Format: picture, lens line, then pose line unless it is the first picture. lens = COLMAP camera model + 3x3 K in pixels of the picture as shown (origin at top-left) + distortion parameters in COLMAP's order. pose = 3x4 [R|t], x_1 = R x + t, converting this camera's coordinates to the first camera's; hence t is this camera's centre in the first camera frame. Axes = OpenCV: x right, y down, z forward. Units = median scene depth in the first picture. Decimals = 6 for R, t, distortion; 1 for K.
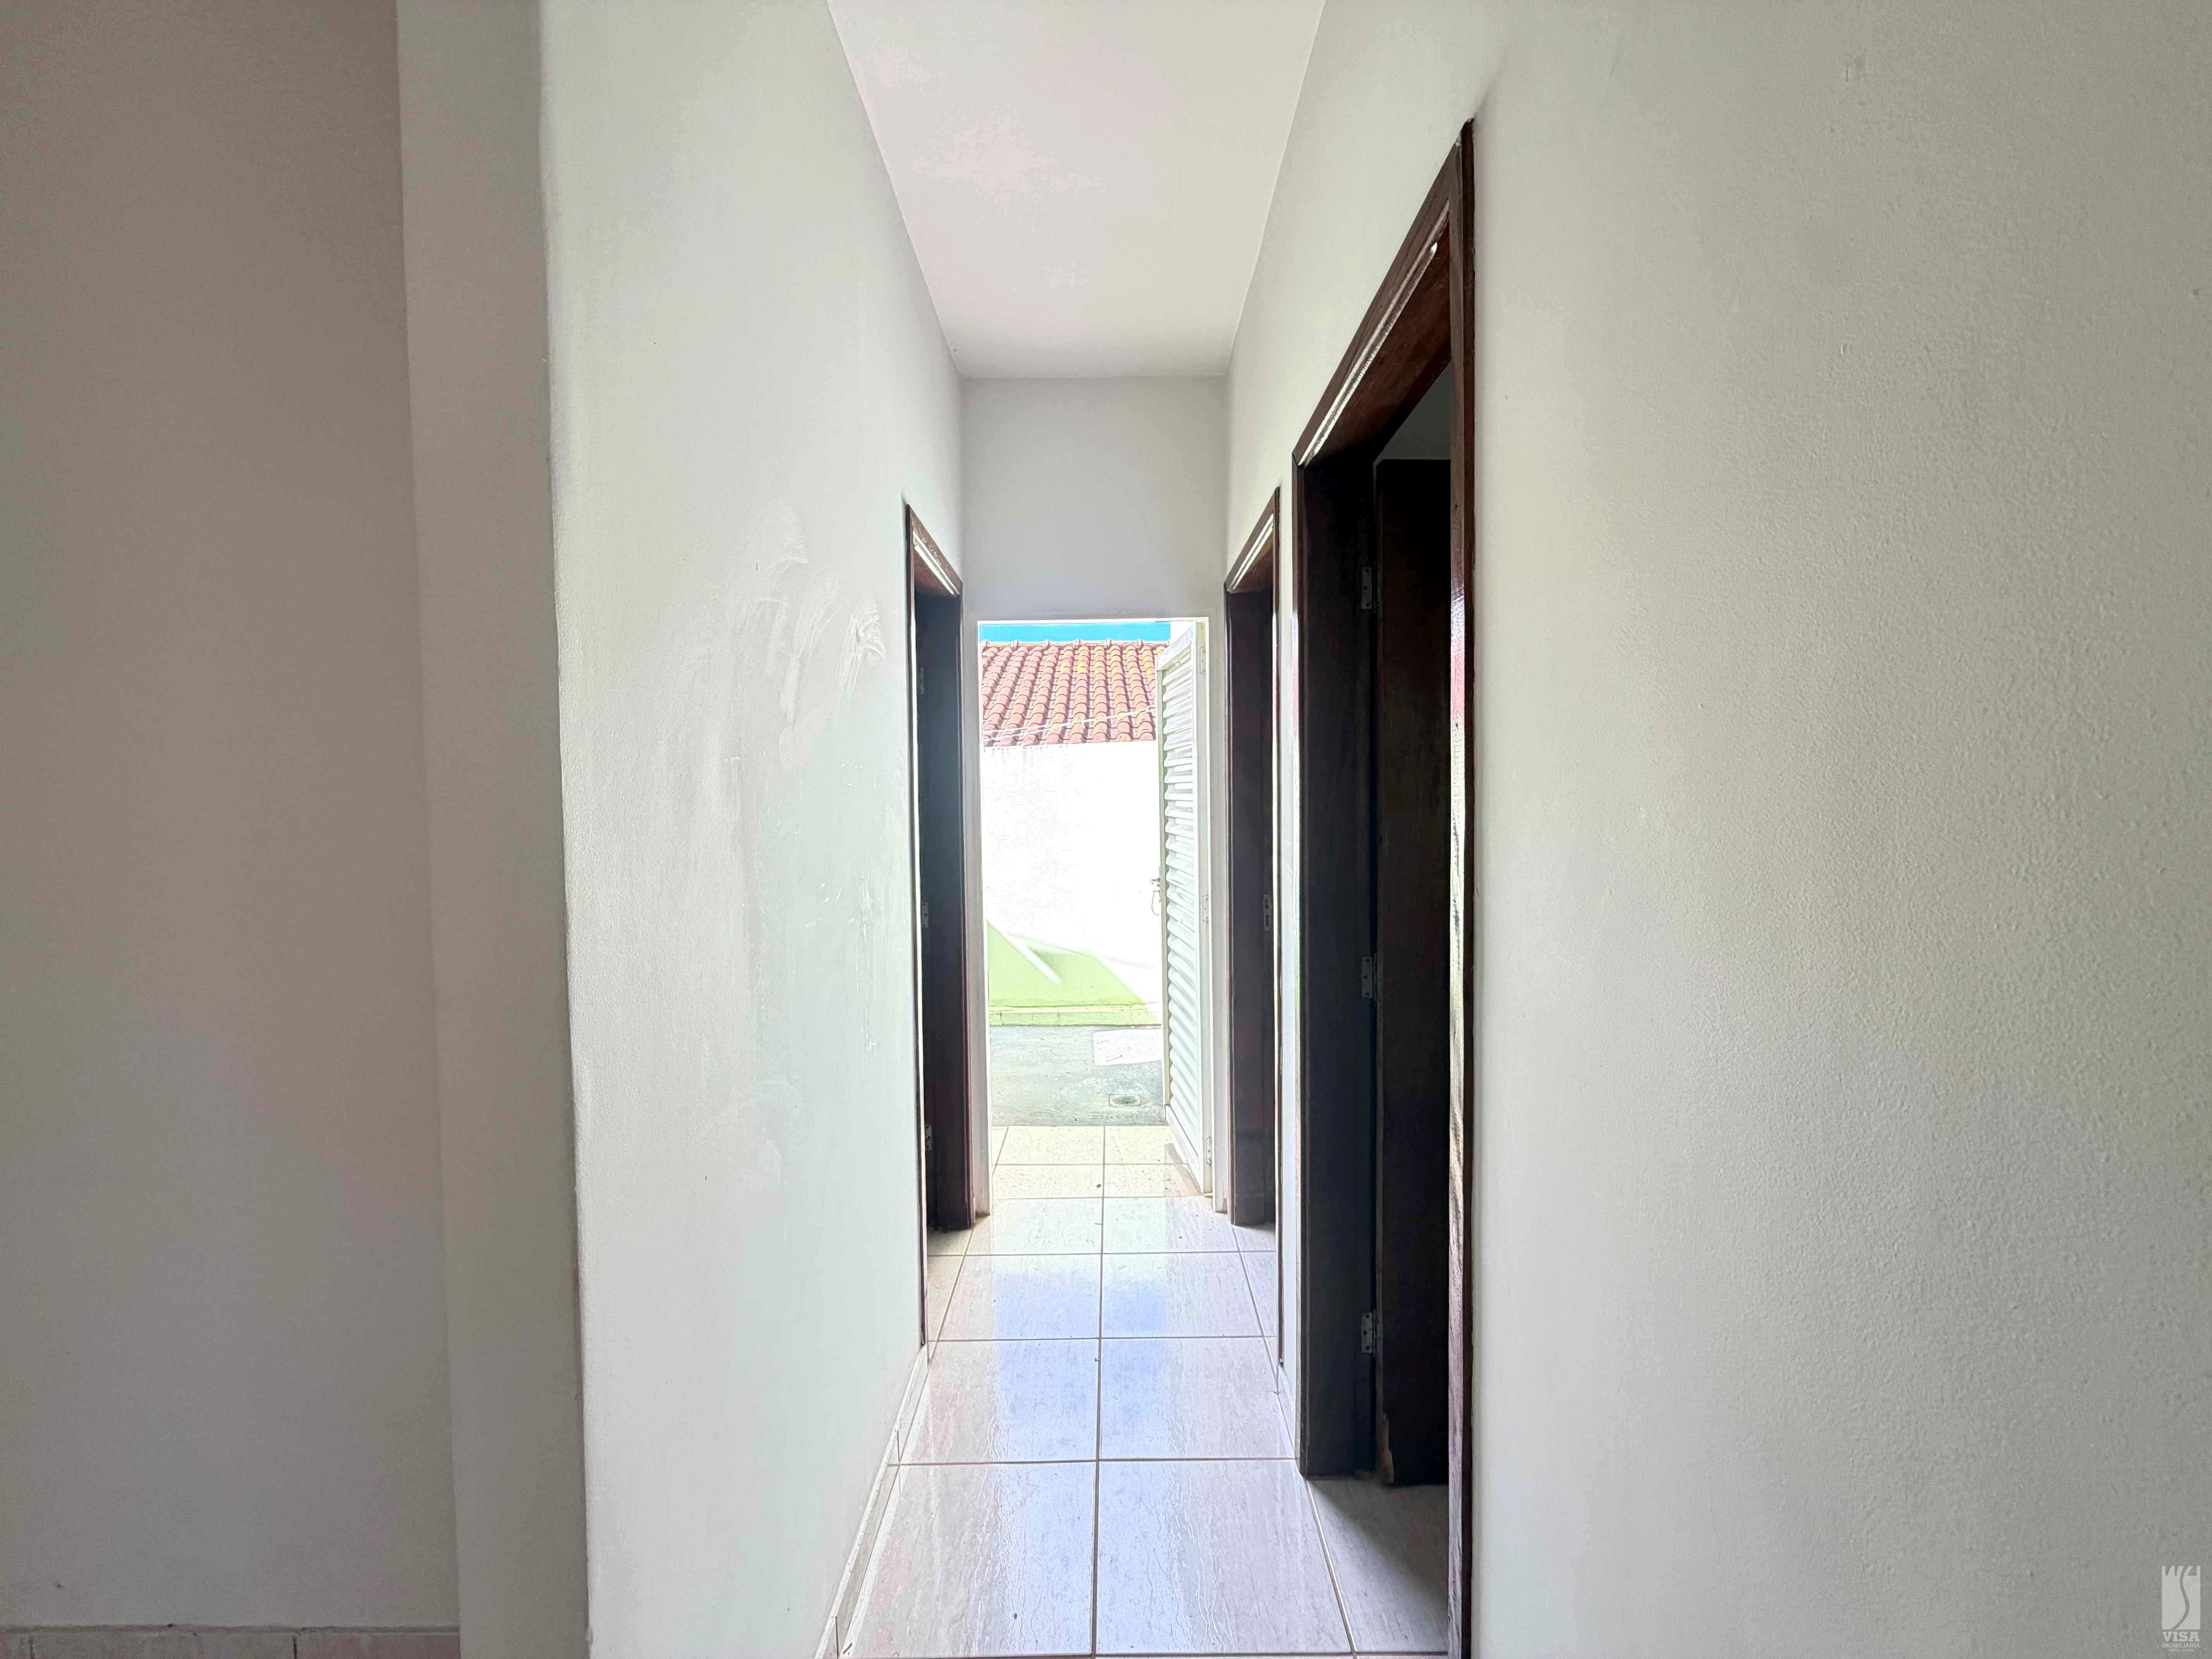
lens RADIAL K [[877.6, 0, 1106.0], [0, 877.6, 829.5], [0, 0, 1]] dist [-0.001827, -0.000239]
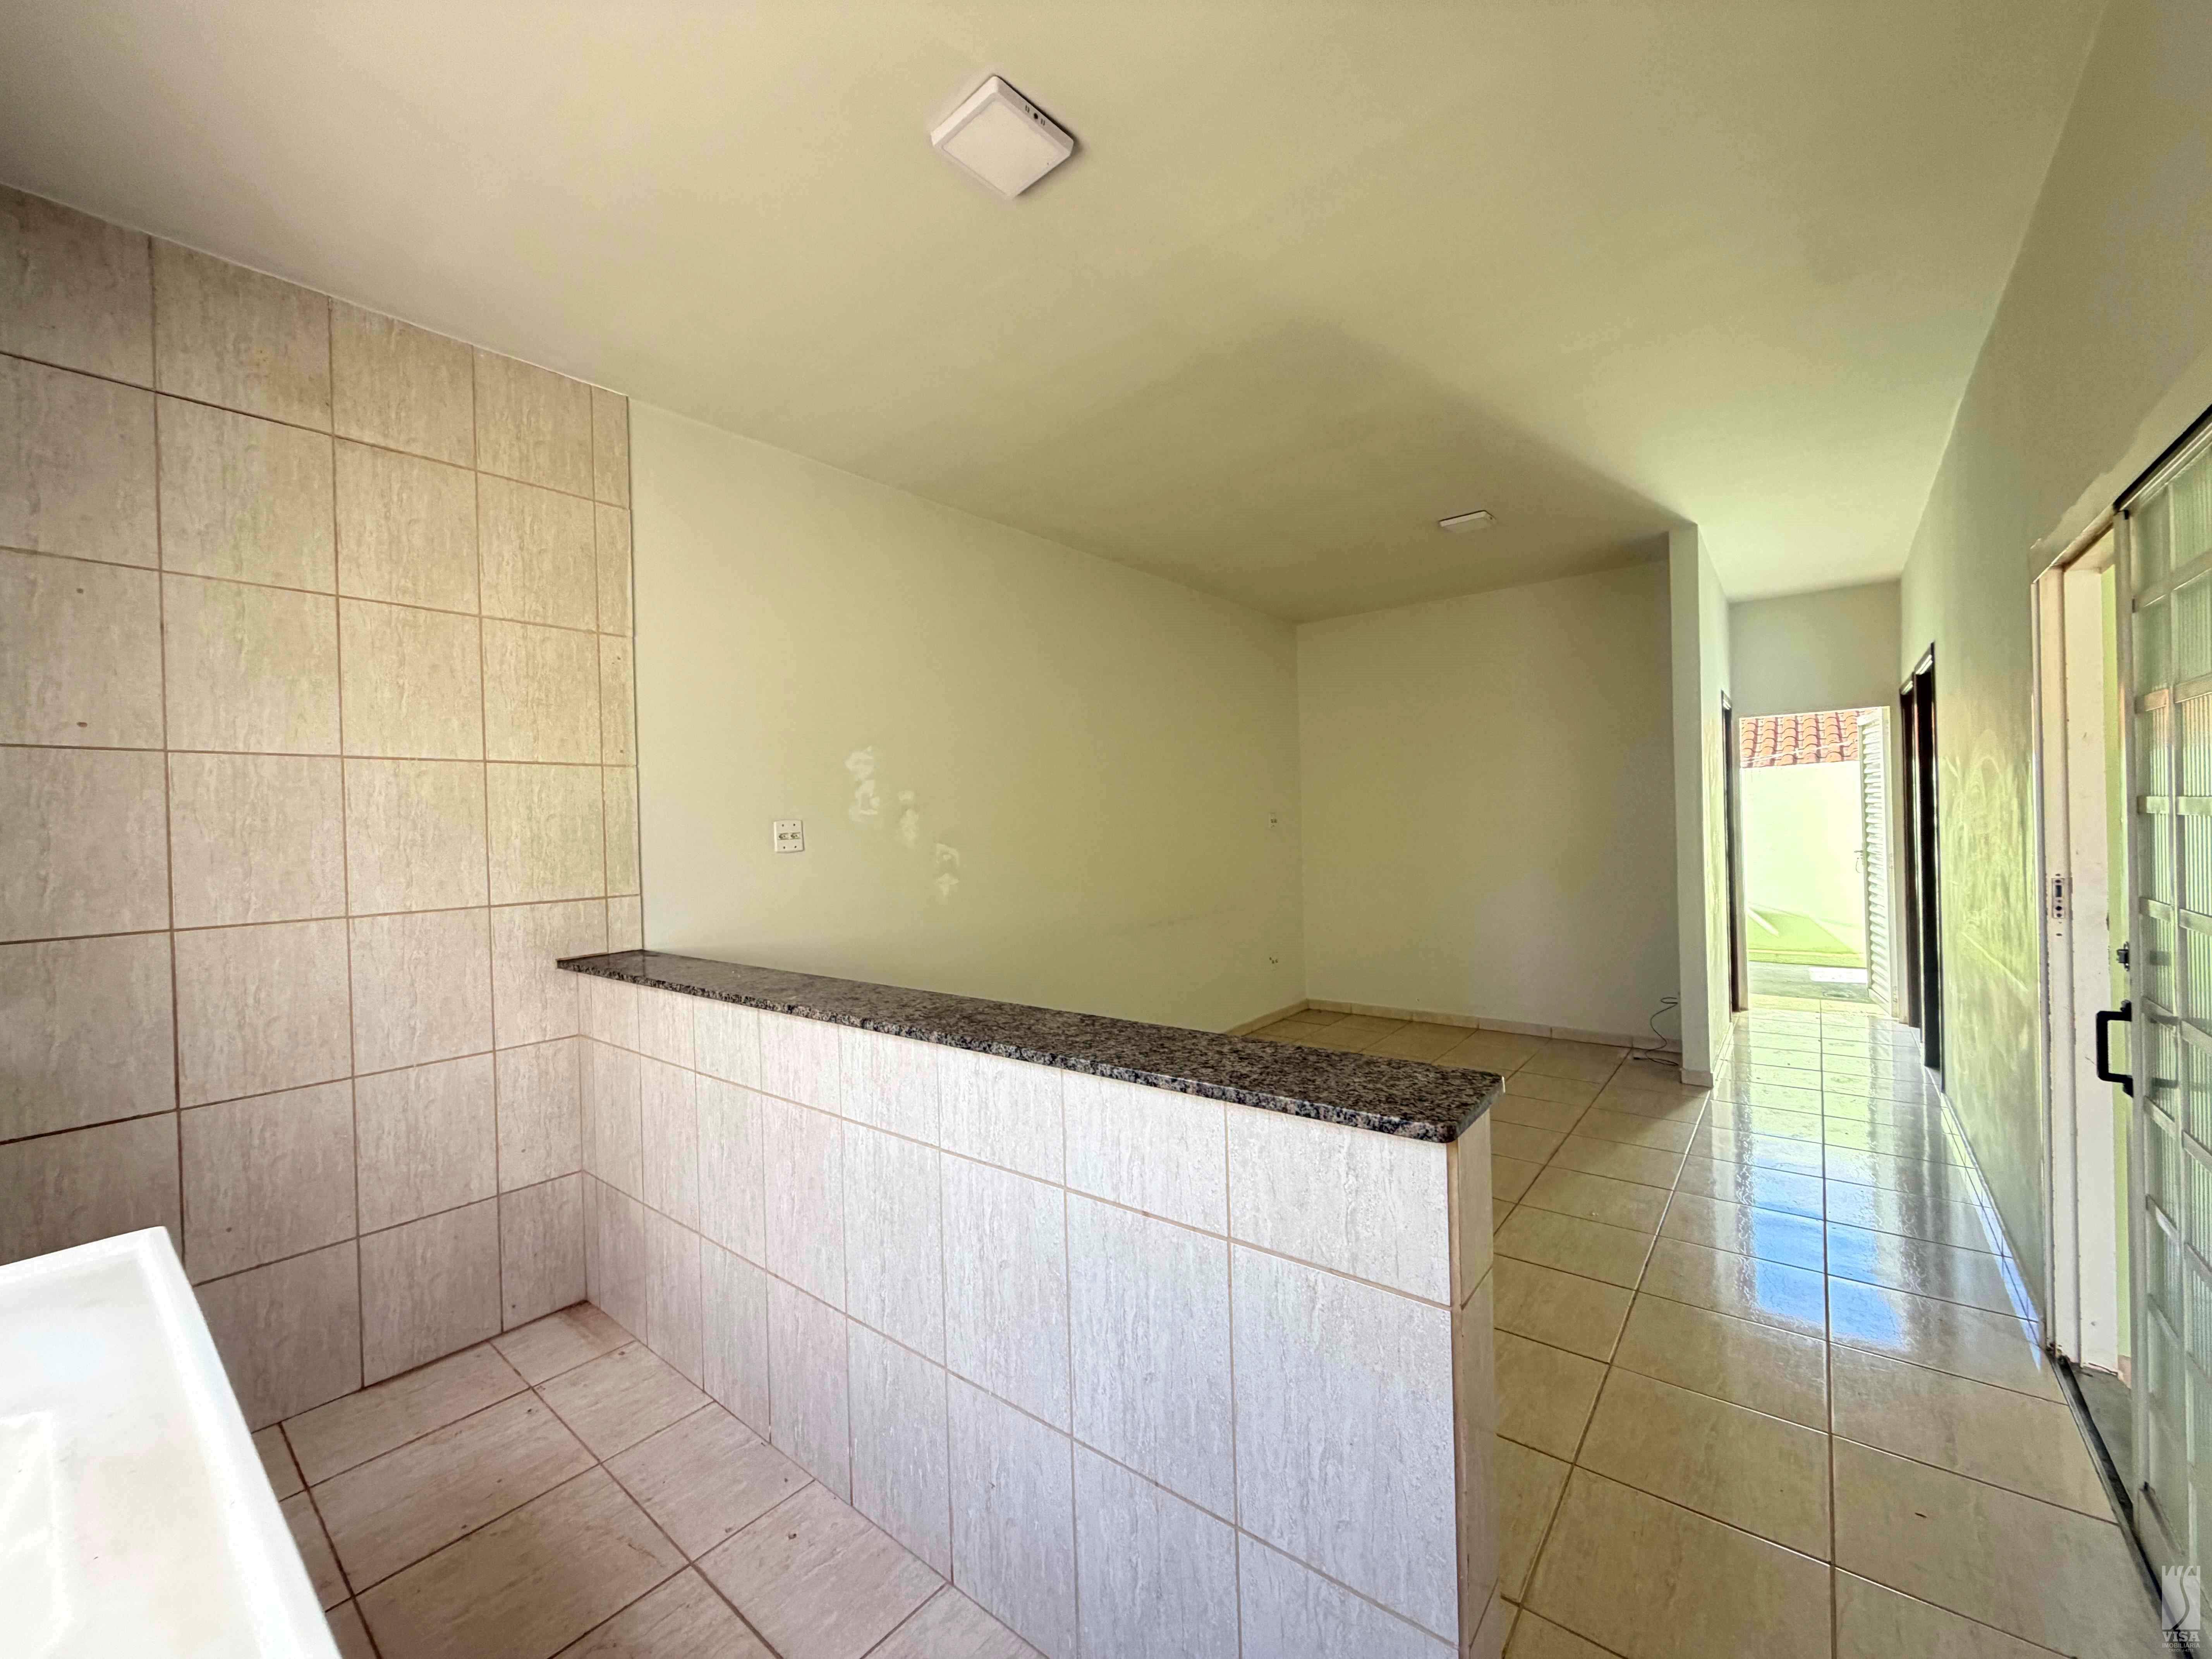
lens RADIAL K [[877.6, 0, 1106.0], [0, 877.6, 829.5], [0, 0, 1]] dist [-0.001827, -0.000239]
pose [[0.781124, -0.005869, -0.624348, -0.019712], [-0.005002, 0.999865, -0.015656, 0.049628], [0.624356, 0.015353, 0.780989, -1.158118]]
